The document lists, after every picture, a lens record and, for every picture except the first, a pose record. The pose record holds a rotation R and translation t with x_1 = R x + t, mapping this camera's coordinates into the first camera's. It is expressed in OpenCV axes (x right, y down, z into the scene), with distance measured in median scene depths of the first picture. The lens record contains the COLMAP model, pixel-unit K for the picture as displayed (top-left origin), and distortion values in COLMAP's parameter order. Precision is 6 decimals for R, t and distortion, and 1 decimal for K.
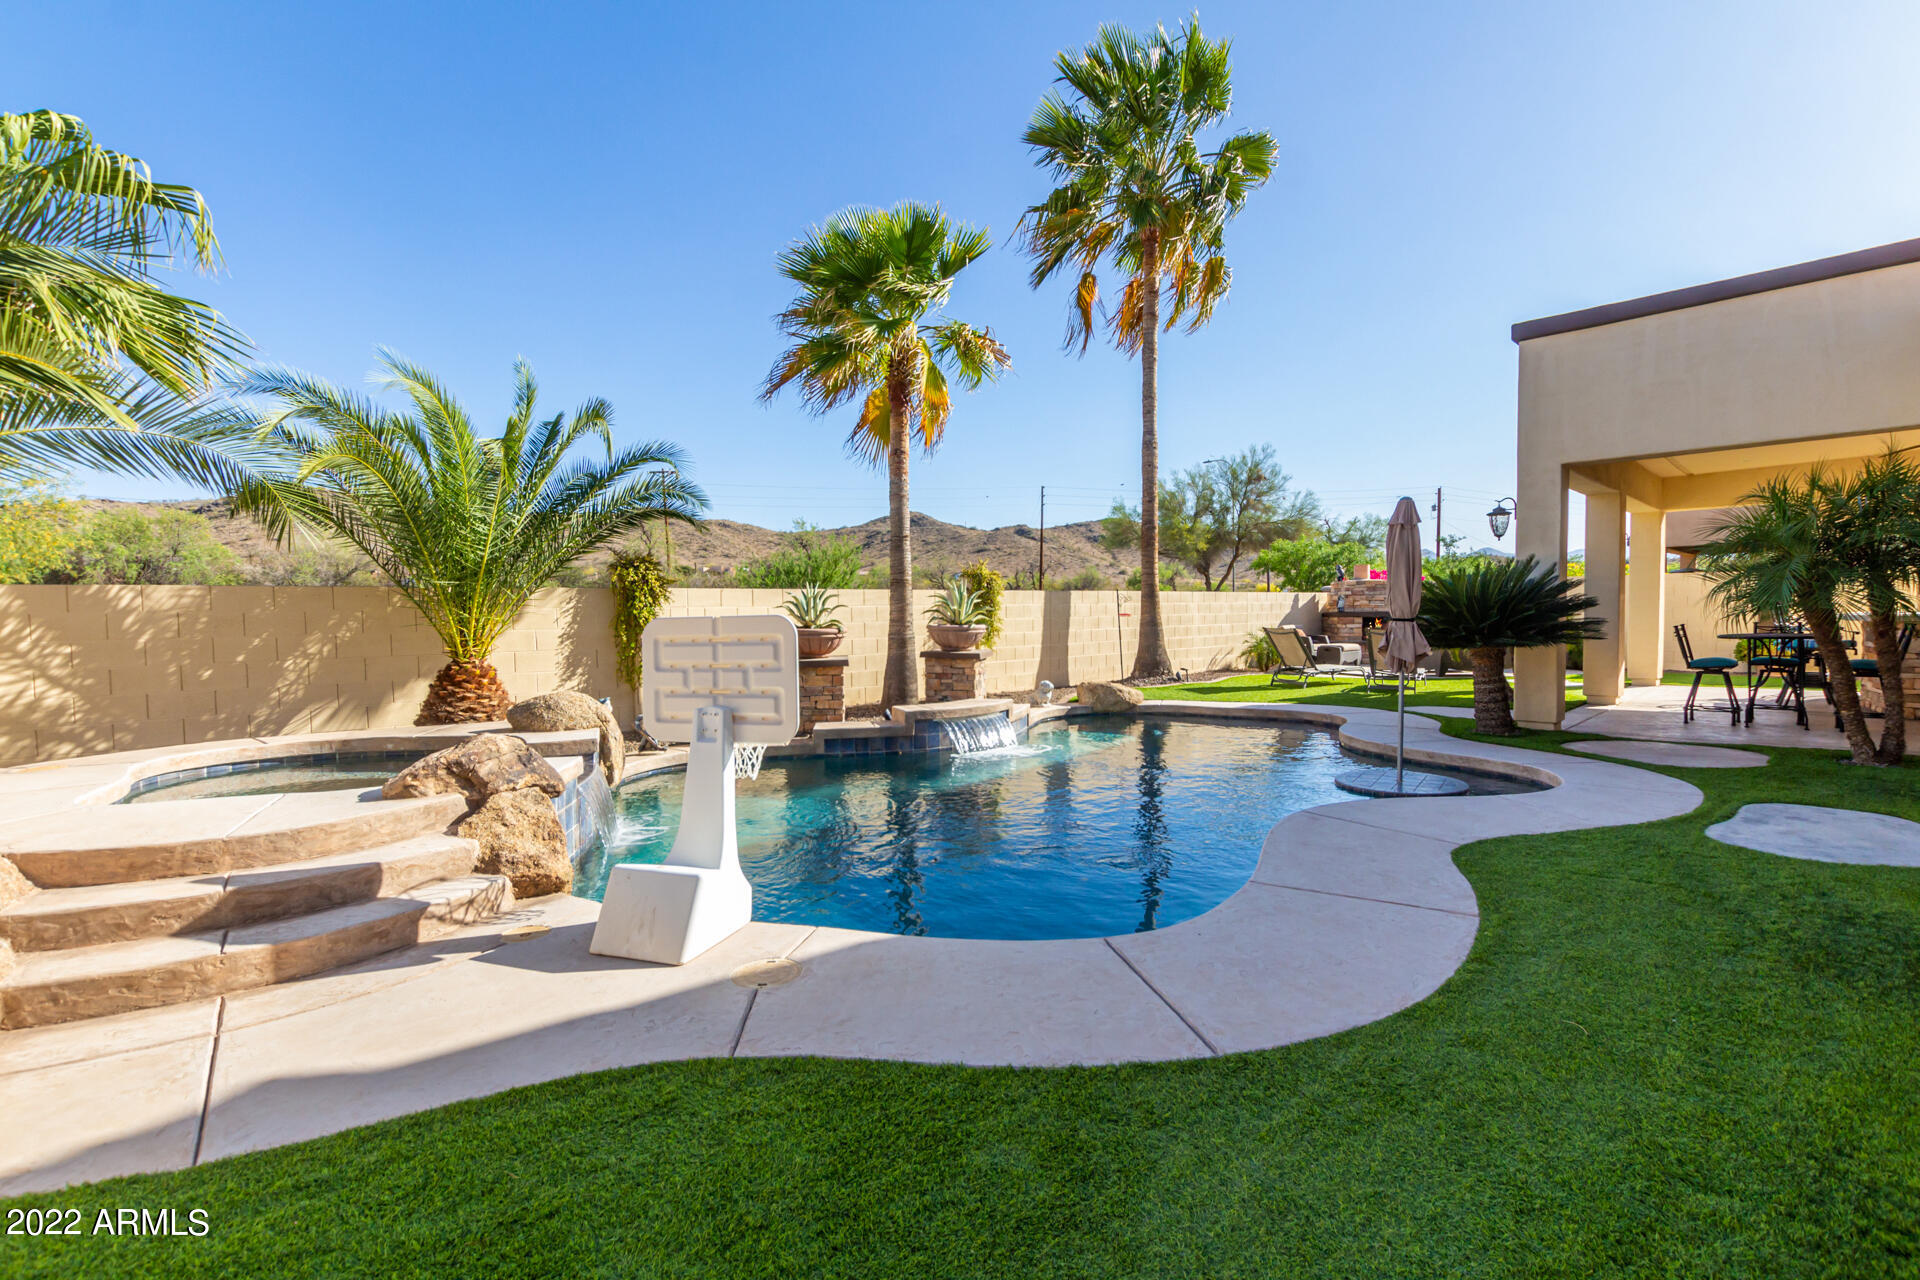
lens RADIAL K [[895.1, 0, 974.8], [0, 895.1, 621.2], [0, 0, 1]] dist [0.005732, 0.000178]
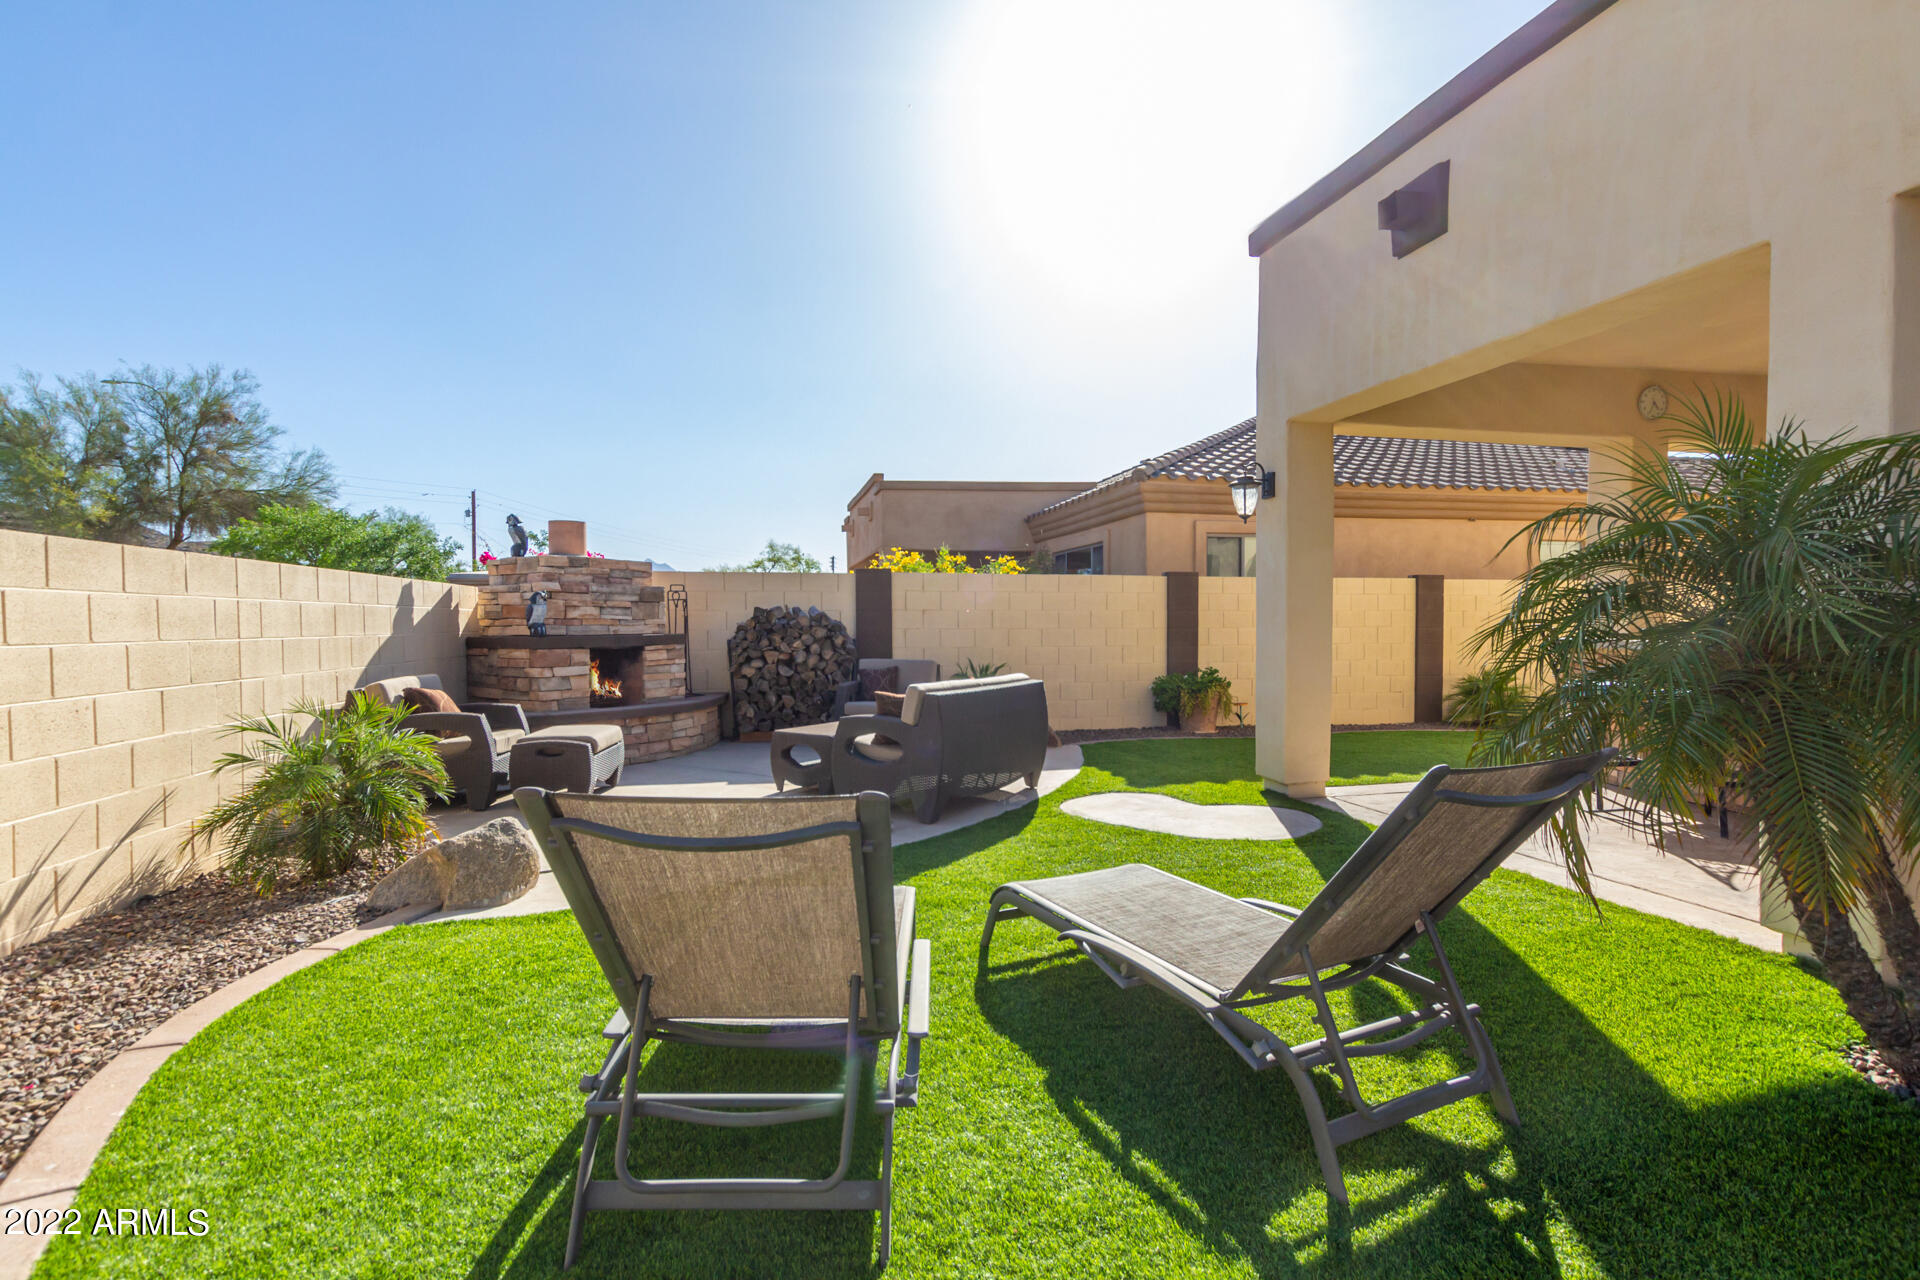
lens RADIAL K [[883.1, 0, 948.9], [0, 883.1, 631.2], [0, 0, 1]] dist [0.011730, -0.000295]
pose [[0.540580, 0.005369, 0.841276, 0.068457], [0.004799, 0.999944, -0.009466, -0.002780], [-0.841279, 0.009155, 0.540524, 0.236793]]
